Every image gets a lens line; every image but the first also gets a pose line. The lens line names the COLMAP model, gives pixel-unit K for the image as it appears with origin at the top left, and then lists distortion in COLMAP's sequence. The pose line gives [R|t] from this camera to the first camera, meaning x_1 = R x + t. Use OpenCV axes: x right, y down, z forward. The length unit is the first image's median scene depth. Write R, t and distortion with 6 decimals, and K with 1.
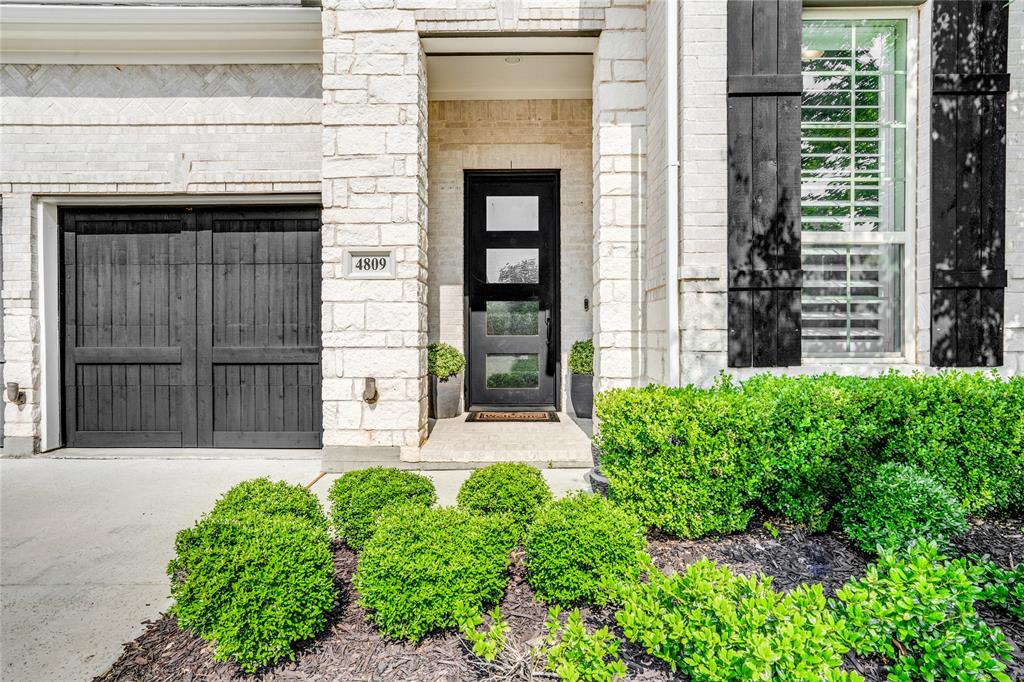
lens RADIAL K [[571.5, 0, 505.7], [0, 571.5, 341.2], [0, 0, 1]] dist [-0.041196, 0.031854]
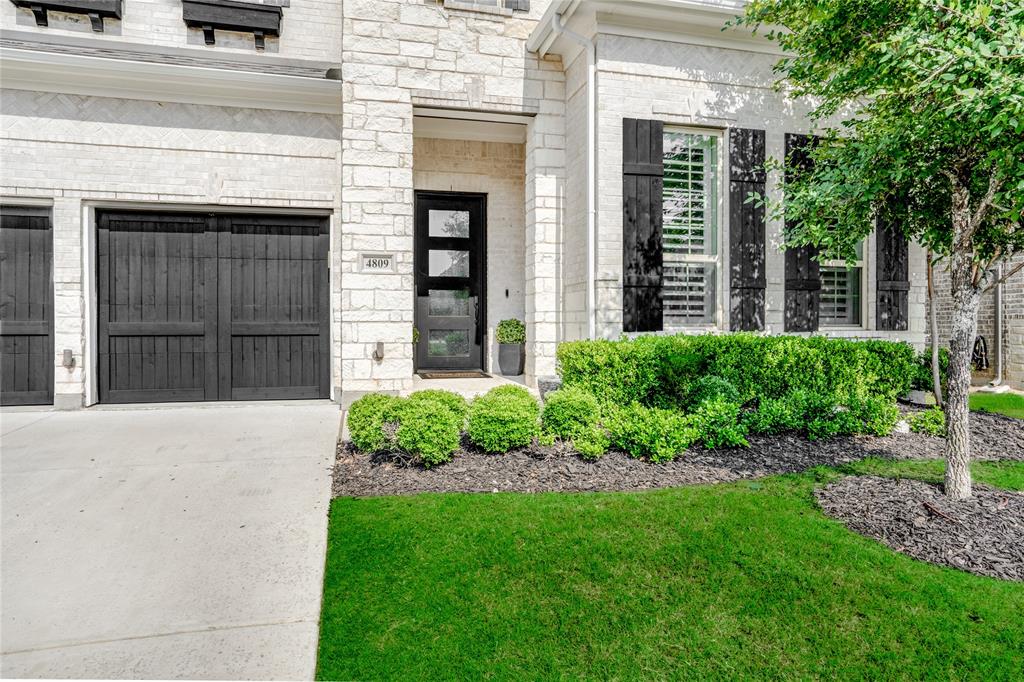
lens RADIAL K [[438.1, 0, 512.4], [0, 438.1, 317.1], [0, 0, 1]] dist [-0.030750, 0.011691]
pose [[0.985637, 0.005059, 0.168802, -0.062055], [-0.003480, 0.999947, -0.009652, 0.006093], [-0.168841, 0.008926, 0.985603, -0.094986]]
